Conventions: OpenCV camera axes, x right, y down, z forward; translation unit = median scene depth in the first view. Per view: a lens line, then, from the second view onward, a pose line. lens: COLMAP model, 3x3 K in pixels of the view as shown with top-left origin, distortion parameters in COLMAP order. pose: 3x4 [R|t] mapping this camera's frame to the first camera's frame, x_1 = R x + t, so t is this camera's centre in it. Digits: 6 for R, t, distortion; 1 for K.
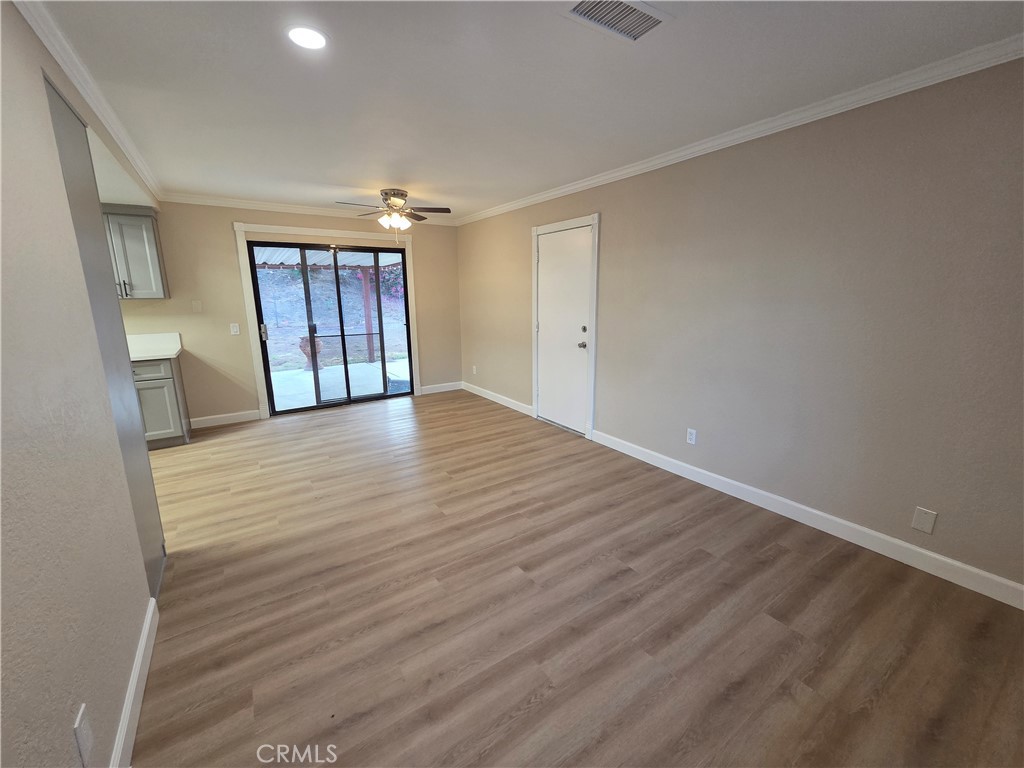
lens RADIAL K [[417.9, 0, 513.8], [0, 417.9, 380.5], [0, 0, 1]] dist [0.004382, -0.001210]
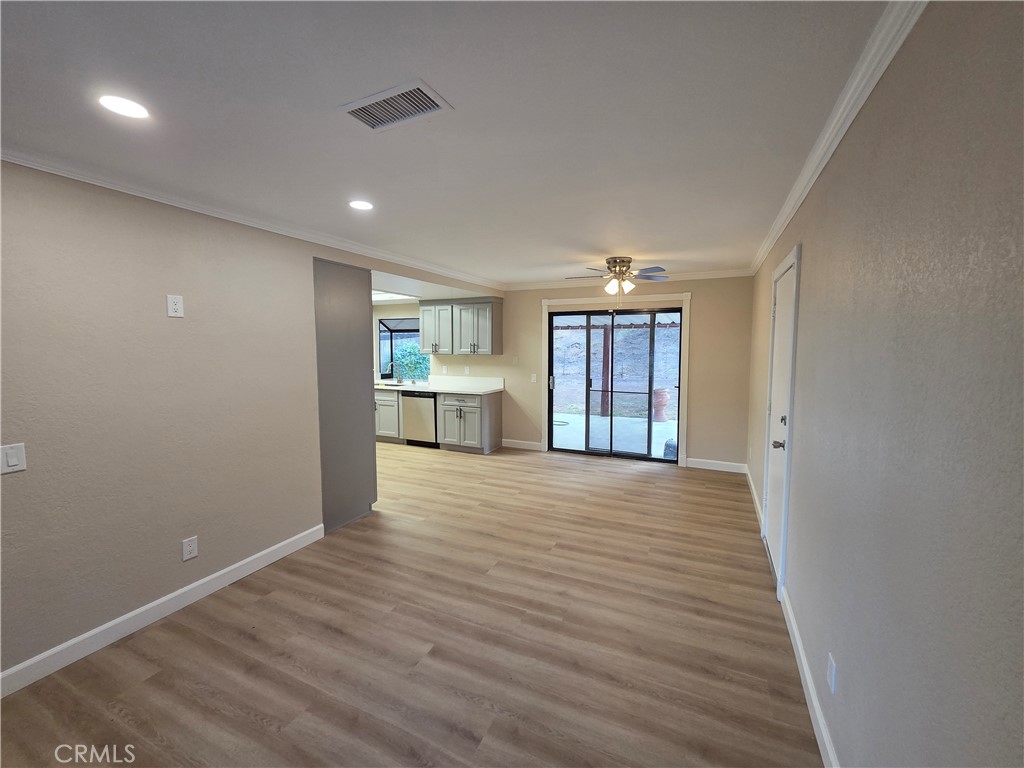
lens RADIAL K [[417.9, 0, 516.0], [0, 417.9, 378.2], [0, 0, 1]] dist [0.004382, -0.001210]
pose [[0.517106, 0.075016, -0.852628, 0.574510], [-0.180605, 0.983286, -0.023023, -0.111571], [0.836650, 0.165894, 0.522011, 0.361446]]
